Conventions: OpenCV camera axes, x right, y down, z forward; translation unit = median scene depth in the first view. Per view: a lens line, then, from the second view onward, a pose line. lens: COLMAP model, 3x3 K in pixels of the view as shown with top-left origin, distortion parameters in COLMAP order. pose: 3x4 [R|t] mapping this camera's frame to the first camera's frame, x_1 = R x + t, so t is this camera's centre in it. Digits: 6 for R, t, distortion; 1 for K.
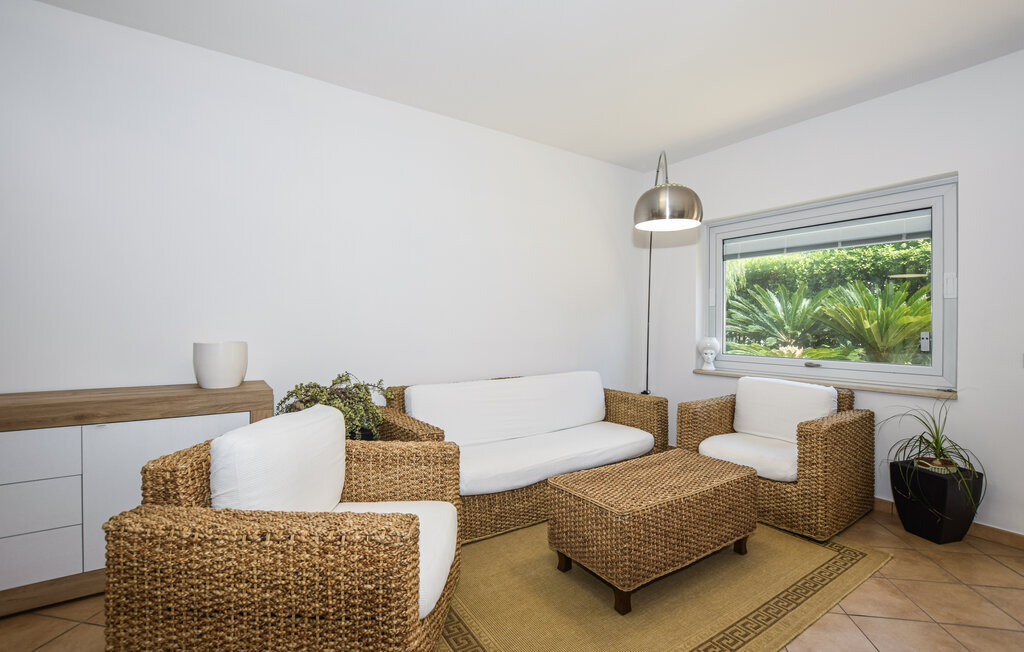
lens RADIAL K [[449.5, 0, 511.2], [0, 449.5, 325.2], [0, 0, 1]] dist [-0.026068, 0.001037]
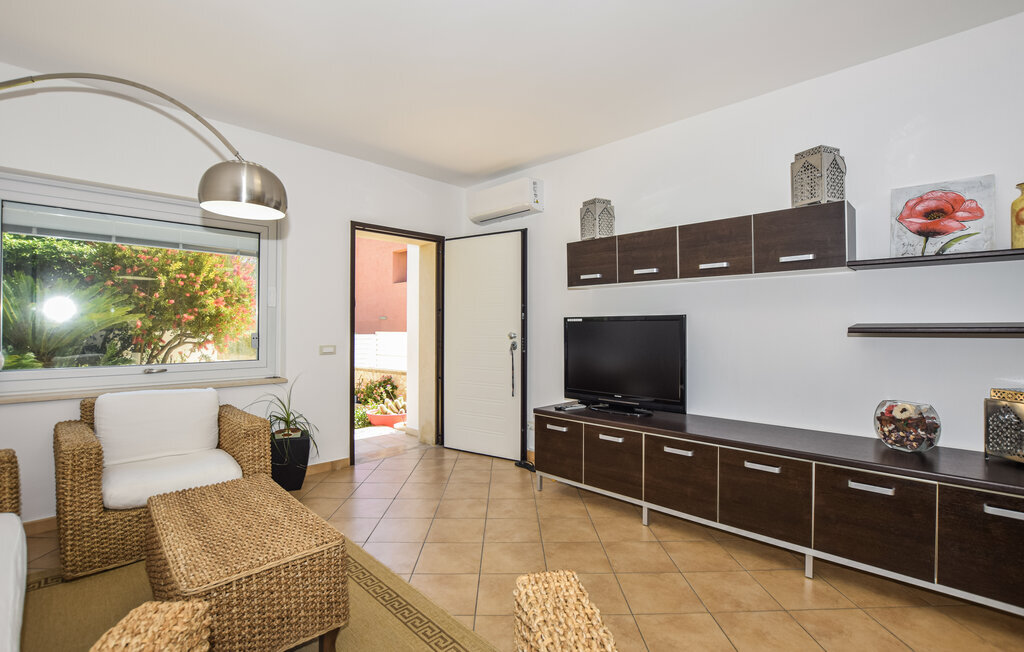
lens RADIAL K [[449.5, 0, 511.2], [0, 449.5, 325.2], [0, 0, 1]] dist [-0.026068, 0.001037]
pose [[-0.213541, -0.003234, 0.976929, -0.444889], [-0.004514, 0.999987, 0.002323, -0.012102], [-0.976924, -0.003914, -0.213553, 0.540753]]
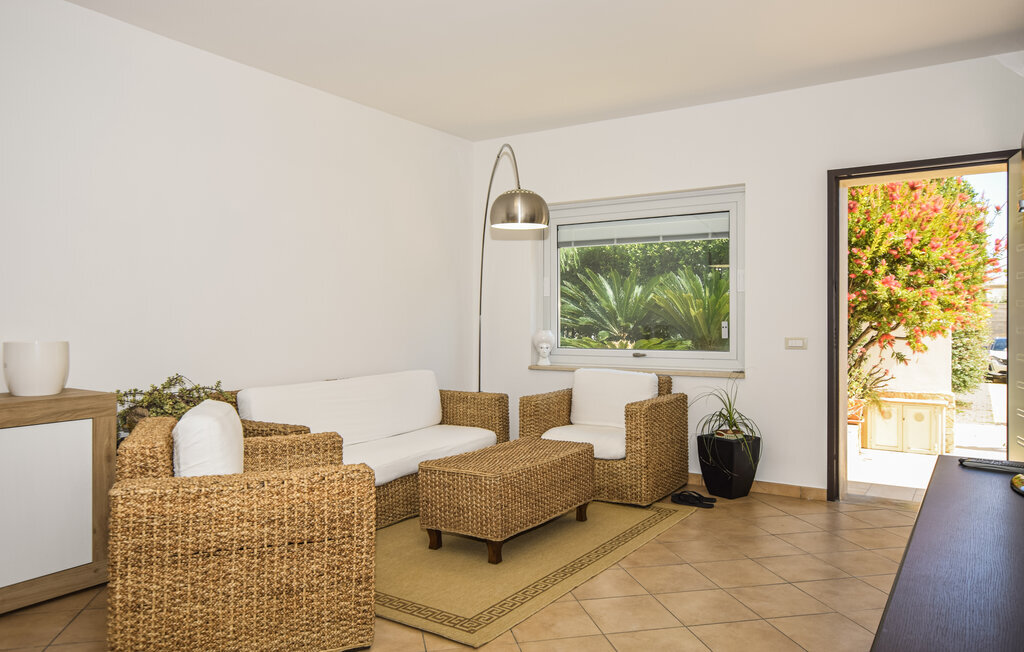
lens RADIAL K [[712.7, 0, 513.7], [0, 712.7, 322.9], [0, 0, 1]] dist [0.000233, 0.000208]
pose [[0.919626, -0.011319, 0.392631, -0.290878], [0.009027, 0.999930, 0.007683, 0.000076], [-0.392691, -0.003521, 0.919664, -0.498436]]
